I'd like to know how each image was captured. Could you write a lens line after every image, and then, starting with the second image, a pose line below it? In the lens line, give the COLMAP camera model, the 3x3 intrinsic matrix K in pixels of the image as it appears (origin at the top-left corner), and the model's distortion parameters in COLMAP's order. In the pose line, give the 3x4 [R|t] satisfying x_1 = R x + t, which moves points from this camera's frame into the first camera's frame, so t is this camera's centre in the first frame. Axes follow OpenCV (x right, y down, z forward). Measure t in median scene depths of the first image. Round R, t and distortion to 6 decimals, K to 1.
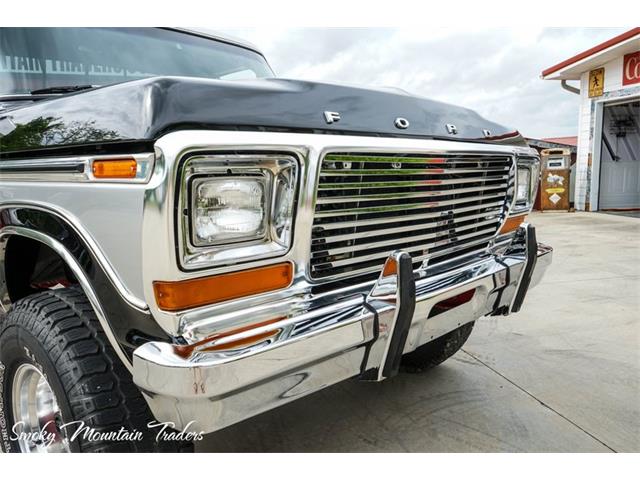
lens RADIAL K [[509.5, 0, 320.5], [0, 509.5, 241.4], [0, 0, 1]] dist [0.003691, 0.008358]
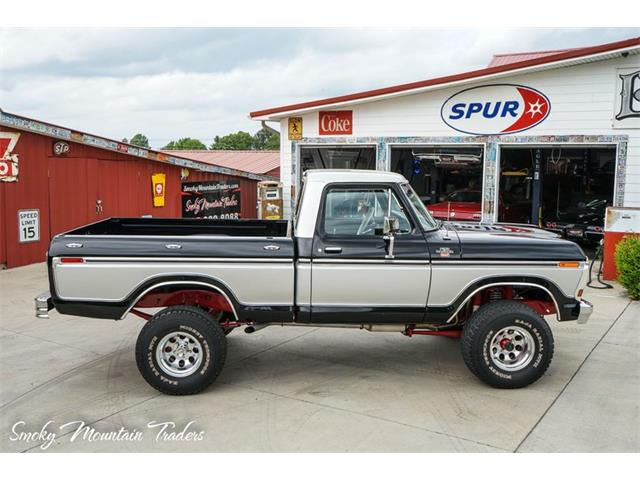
lens RADIAL K [[665.3, 0, 286.2], [0, 665.3, 230.6], [0, 0, 1]] dist [-0.004945, 0.000000]
pose [[0.735951, -0.054412, 0.674845, -0.562984], [0.083178, 0.996481, -0.010365, -0.054943], [-0.671906, 0.063761, 0.737887, -0.137522]]
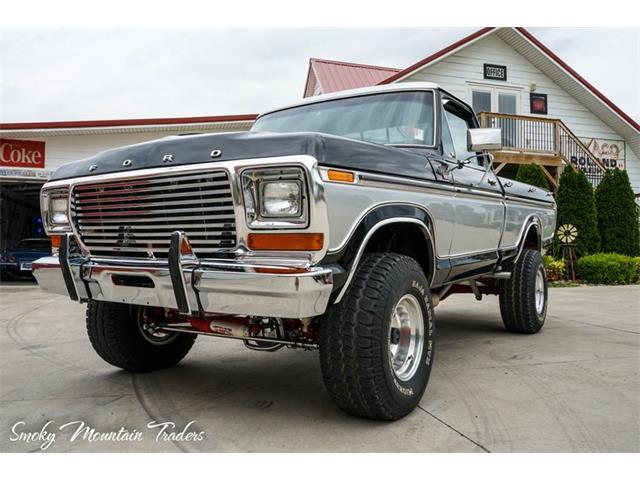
lens RADIAL K [[537.8, 0, 315.3], [0, 537.8, 238.3], [0, 0, 1]] dist [-0.016162, 0.011533]
pose [[-0.052027, 0.053799, 0.997195, -0.537078], [0.138234, 0.989323, -0.046162, -0.006212], [-0.989032, 0.135445, -0.058909, 0.397079]]
